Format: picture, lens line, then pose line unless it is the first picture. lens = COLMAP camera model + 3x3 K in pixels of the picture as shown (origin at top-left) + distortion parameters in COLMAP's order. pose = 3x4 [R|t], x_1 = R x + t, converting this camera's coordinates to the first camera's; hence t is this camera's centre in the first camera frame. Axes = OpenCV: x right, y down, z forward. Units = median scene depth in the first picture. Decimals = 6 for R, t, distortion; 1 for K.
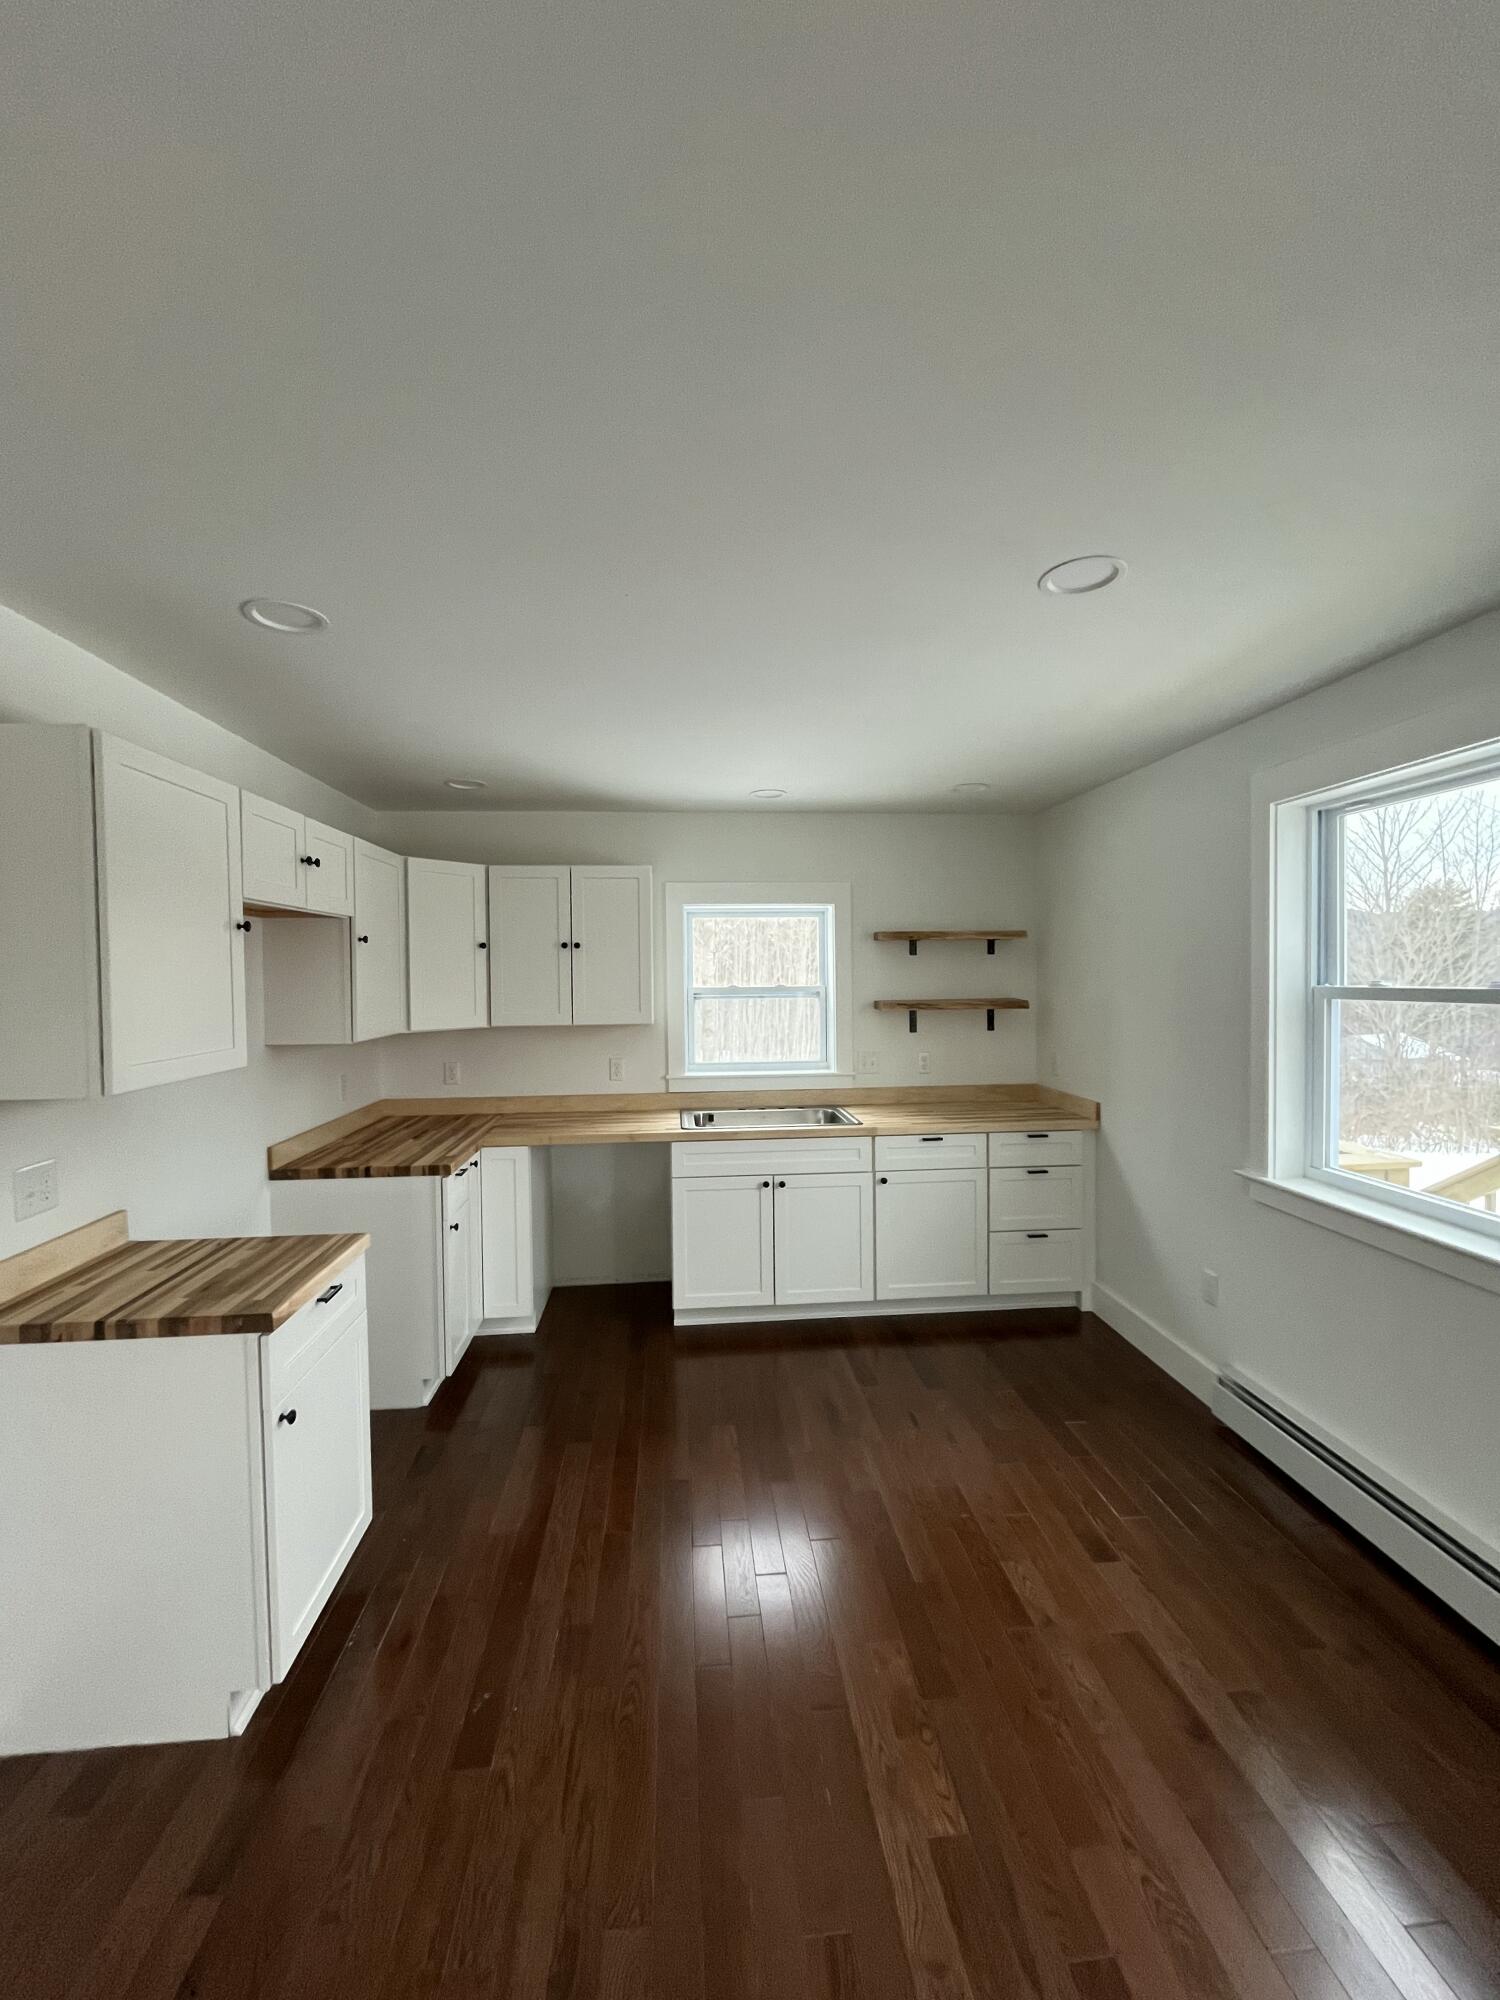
lens RADIAL K [[809.3, 0, 732.5], [0, 809.3, 992.6], [0, 0, 1]] dist [0.003791, 0.000036]
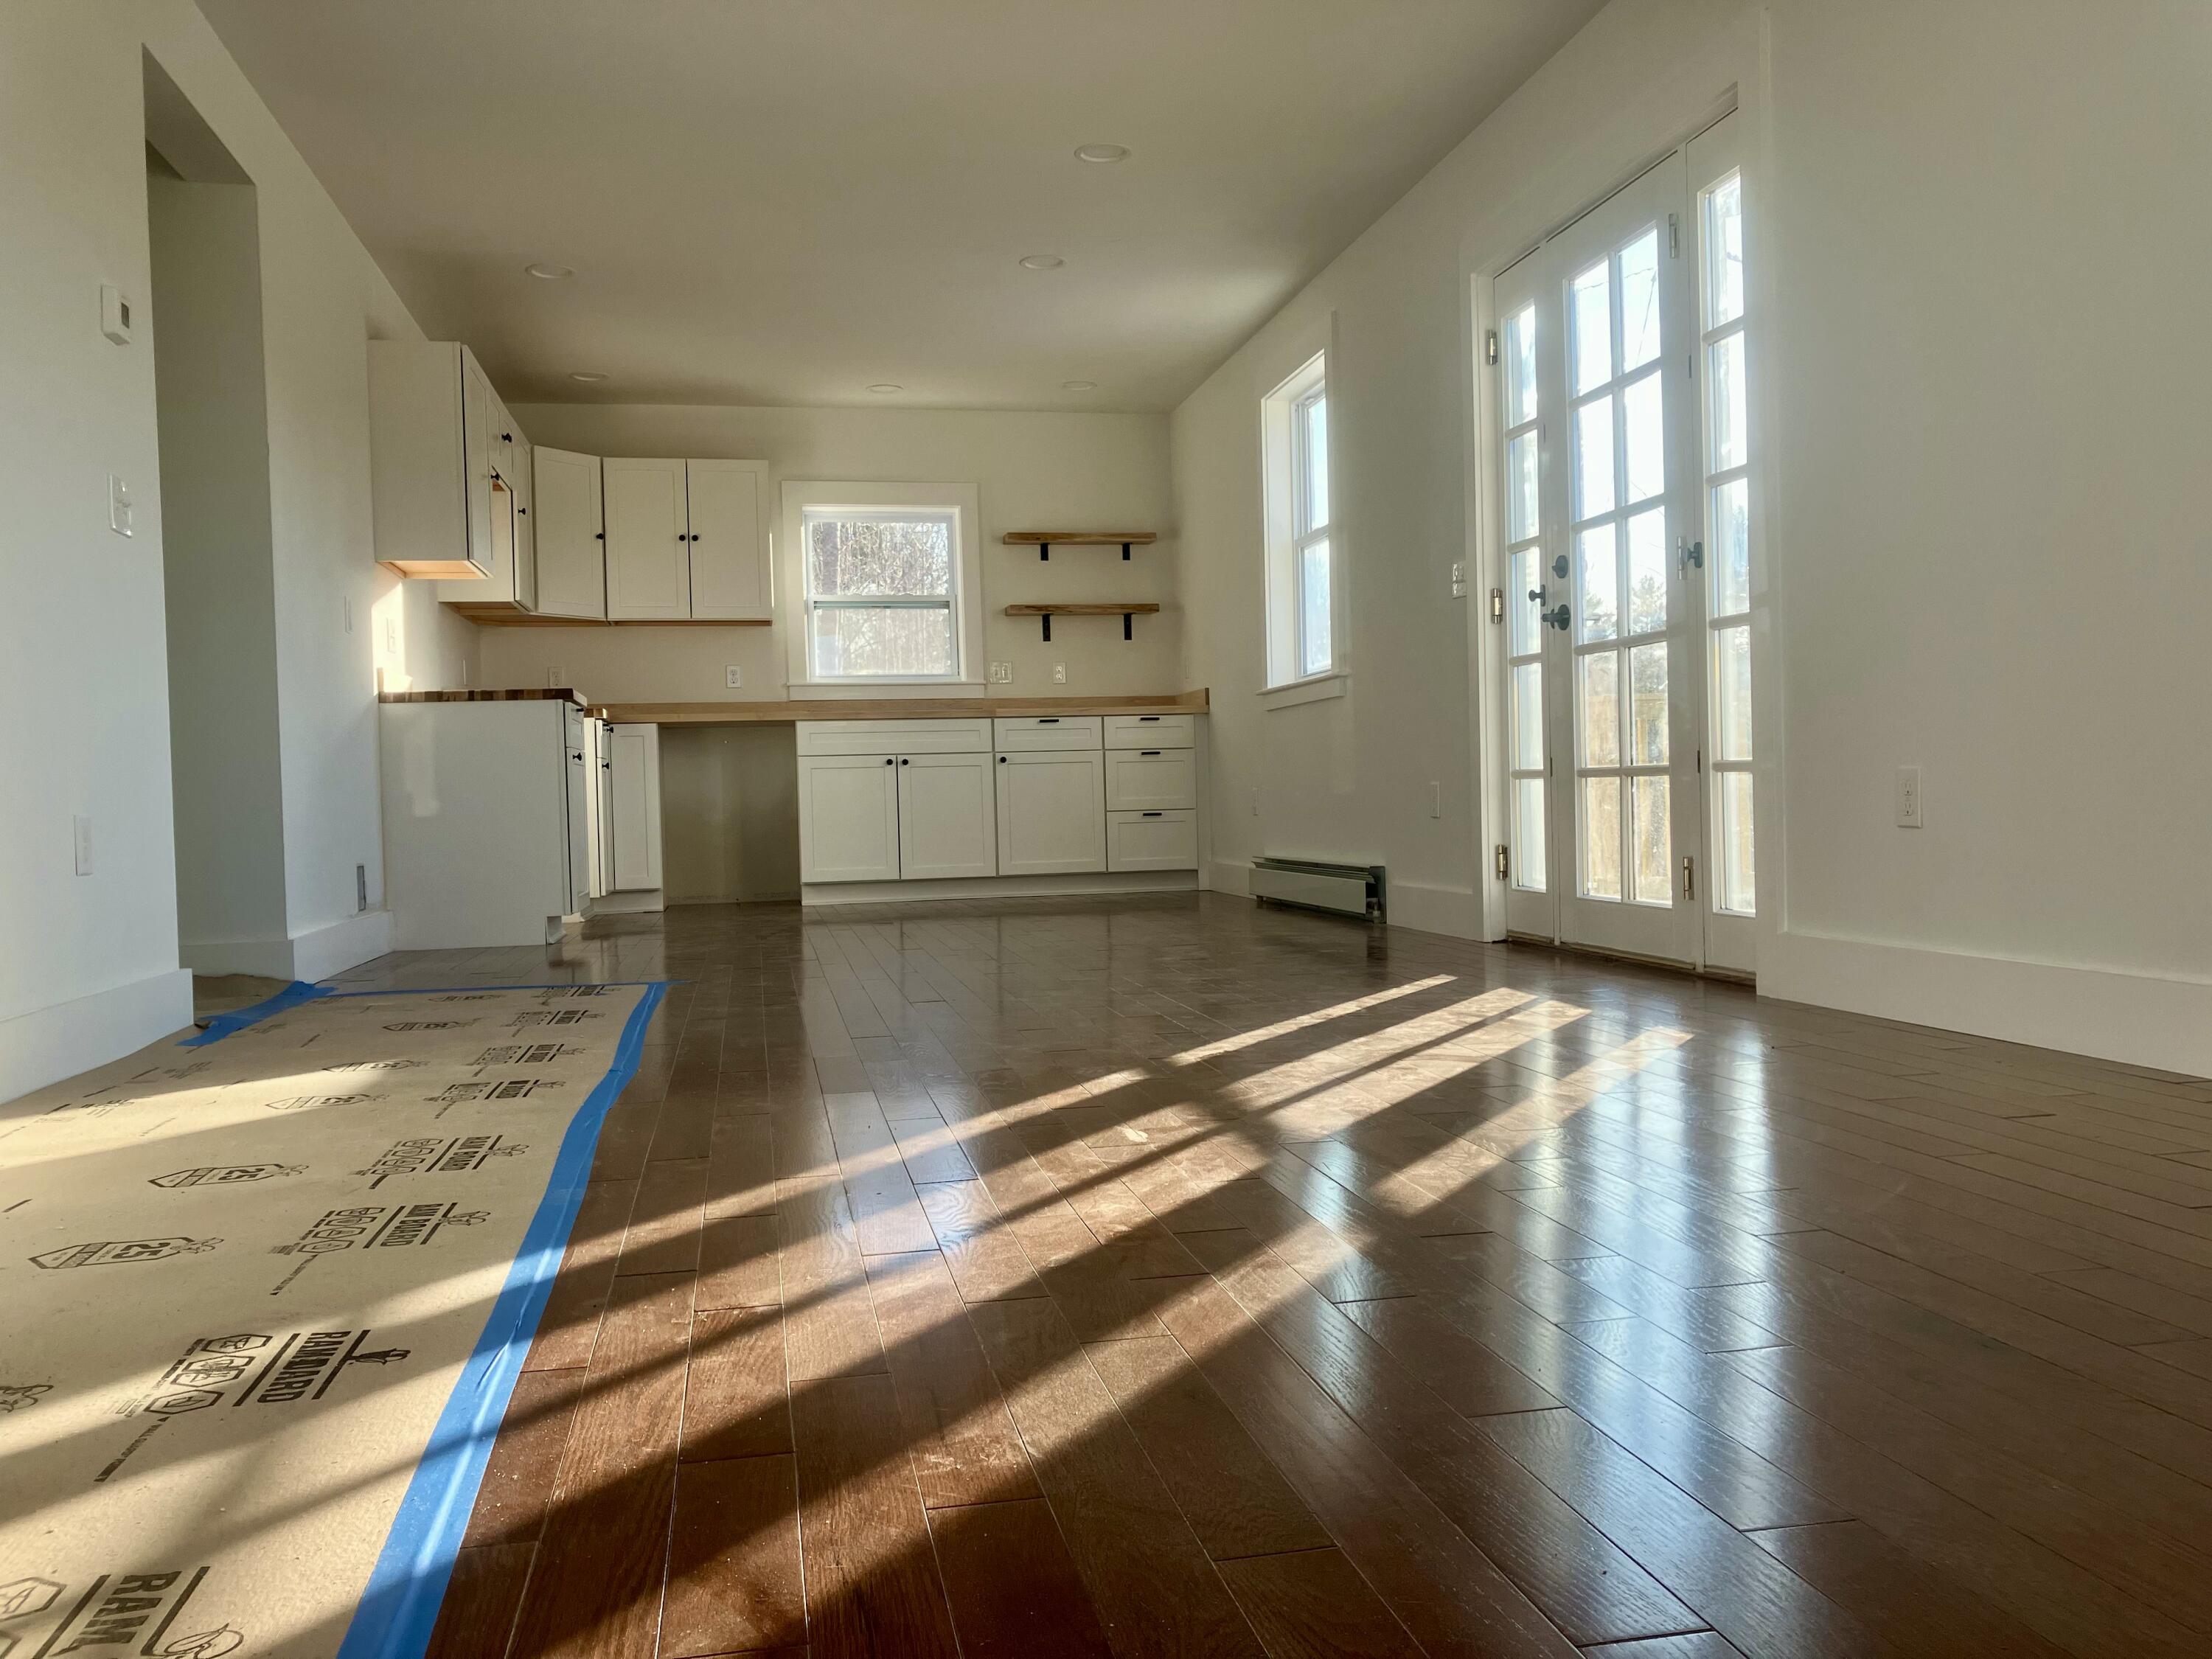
lens RADIAL K [[1802.3, 0, 1117.3], [0, 1802.3, 840.2], [0, 0, 1]] dist [0.061356, -0.002063]
pose [[0.991933, -0.025698, 0.124134, 0.039064], [0.025724, 0.999668, 0.001389, 0.323391], [-0.124128, 0.001815, 0.992265, -1.283246]]
